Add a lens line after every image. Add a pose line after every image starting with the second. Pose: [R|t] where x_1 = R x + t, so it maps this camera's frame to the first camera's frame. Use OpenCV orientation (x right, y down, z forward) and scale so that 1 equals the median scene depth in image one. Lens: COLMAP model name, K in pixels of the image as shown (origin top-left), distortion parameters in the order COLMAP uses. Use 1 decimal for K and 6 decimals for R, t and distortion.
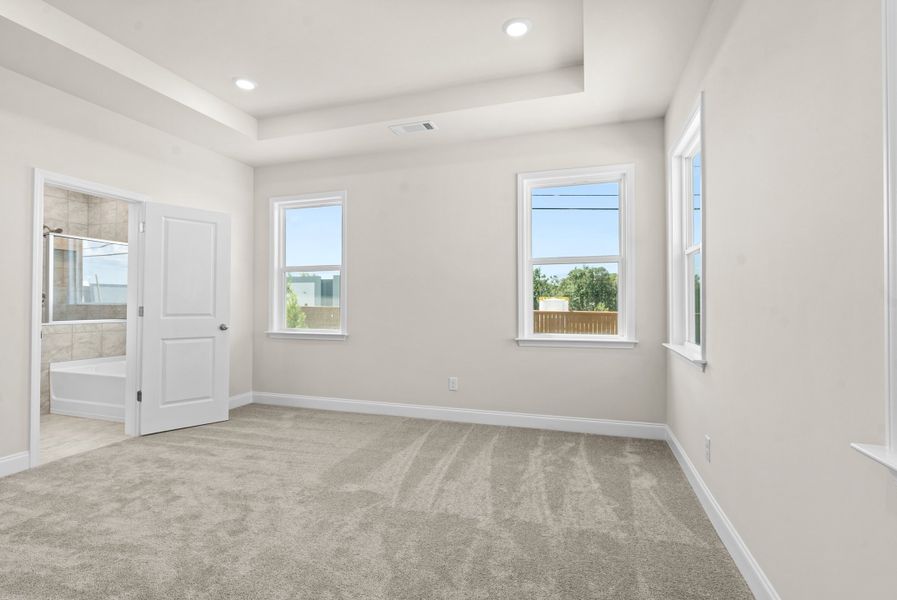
lens RADIAL K [[408.2, 0, 454.2], [0, 408.2, 304.5], [0, 0, 1]] dist [-0.005753, 0.003086]
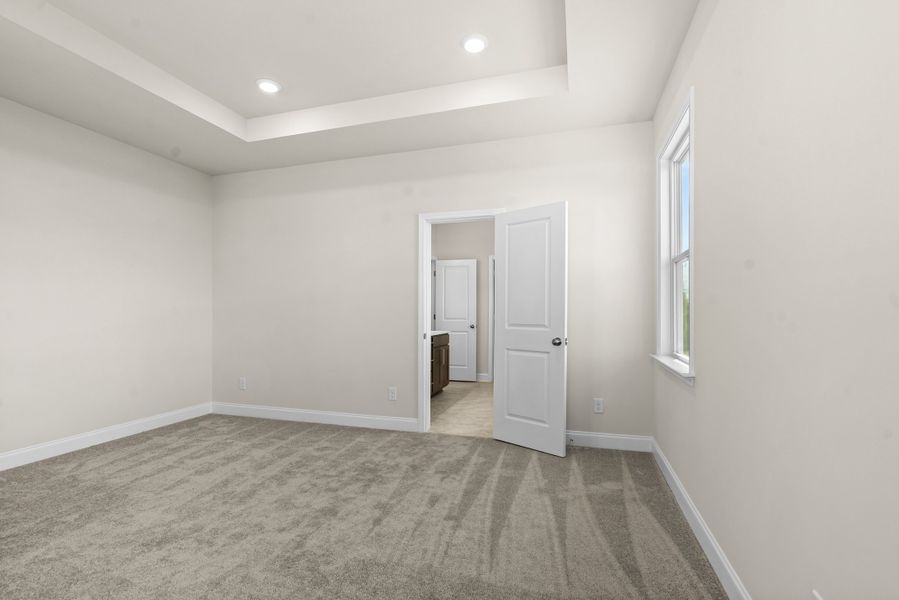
lens RADIAL K [[409.1, 0, 450.2], [0, 409.1, 315.5], [0, 0, 1]] dist [-0.005753, 0.003086]
pose [[0.020432, 0.005347, -0.999777, 0.302495], [-0.000076, 0.999986, 0.005347, -0.001591], [0.999791, -0.000033, 0.020432, 0.926761]]
